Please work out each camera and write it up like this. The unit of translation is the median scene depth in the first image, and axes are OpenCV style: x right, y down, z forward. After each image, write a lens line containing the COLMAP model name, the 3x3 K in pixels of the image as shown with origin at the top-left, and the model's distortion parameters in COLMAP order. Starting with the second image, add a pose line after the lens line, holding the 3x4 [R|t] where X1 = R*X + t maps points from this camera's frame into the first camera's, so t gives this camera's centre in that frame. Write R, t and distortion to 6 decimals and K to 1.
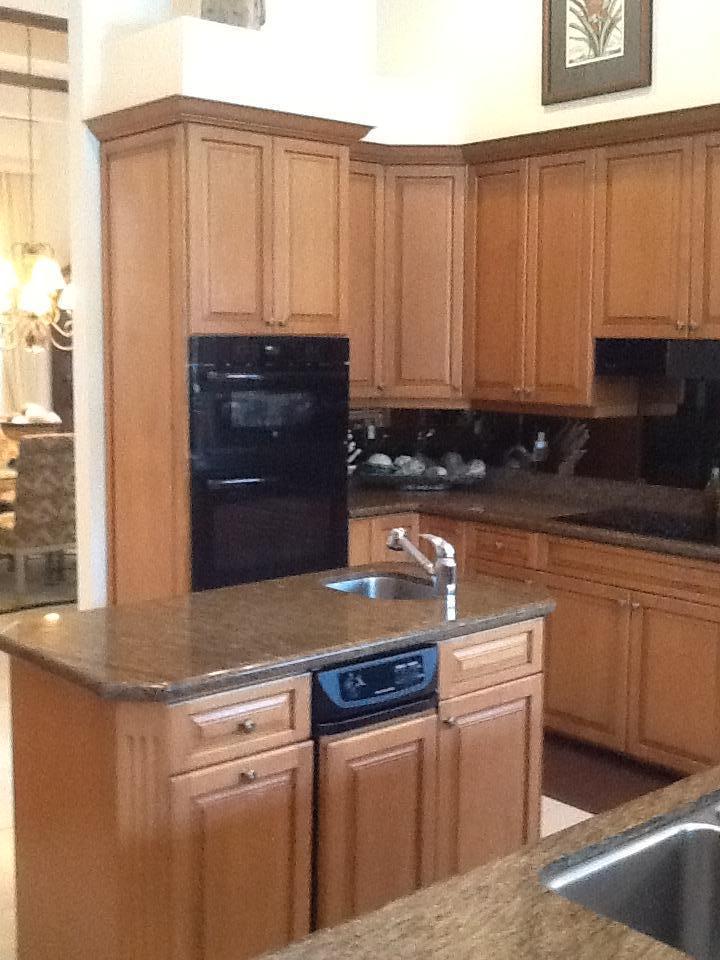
lens RADIAL K [[1189.0, 0, 362.4], [0, 1189.0, 476.8], [0, 0, 1]] dist [-0.015152, 0.000000]
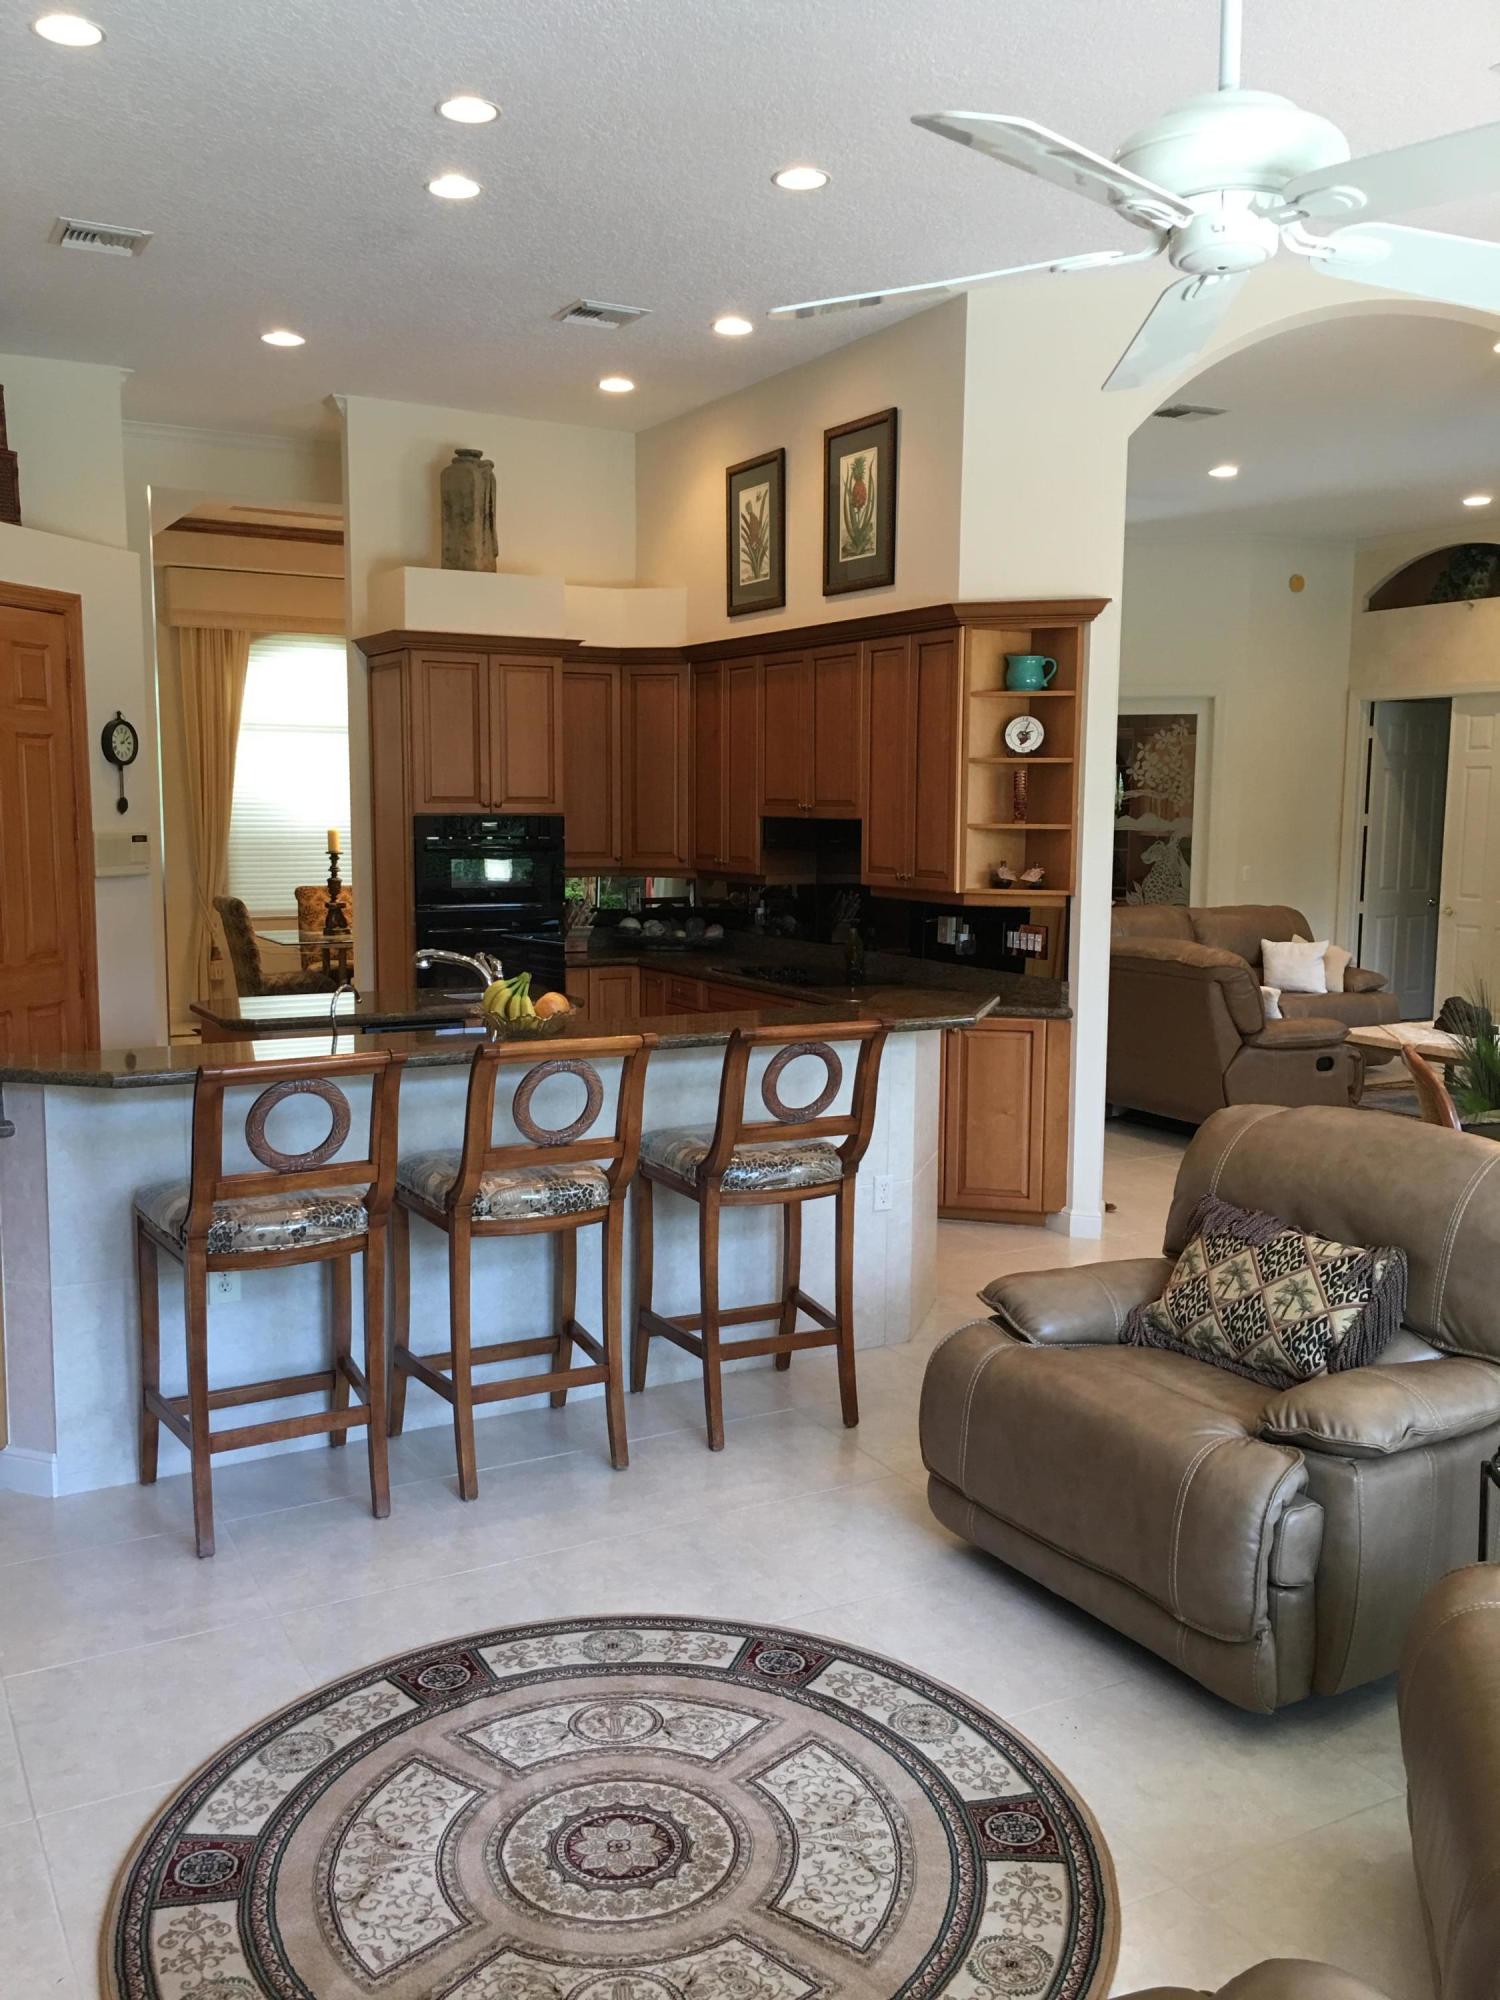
lens RADIAL K [[1749.8, 0, 745.6], [0, 1749.8, 1016.9], [0, 0, 1]] dist [0.049599, -0.028623]
pose [[0.976222, 0.024655, -0.215368, 0.564900], [-0.022702, 0.999676, 0.011540, 0.062486], [0.215583, -0.006376, 0.976465, -0.702986]]
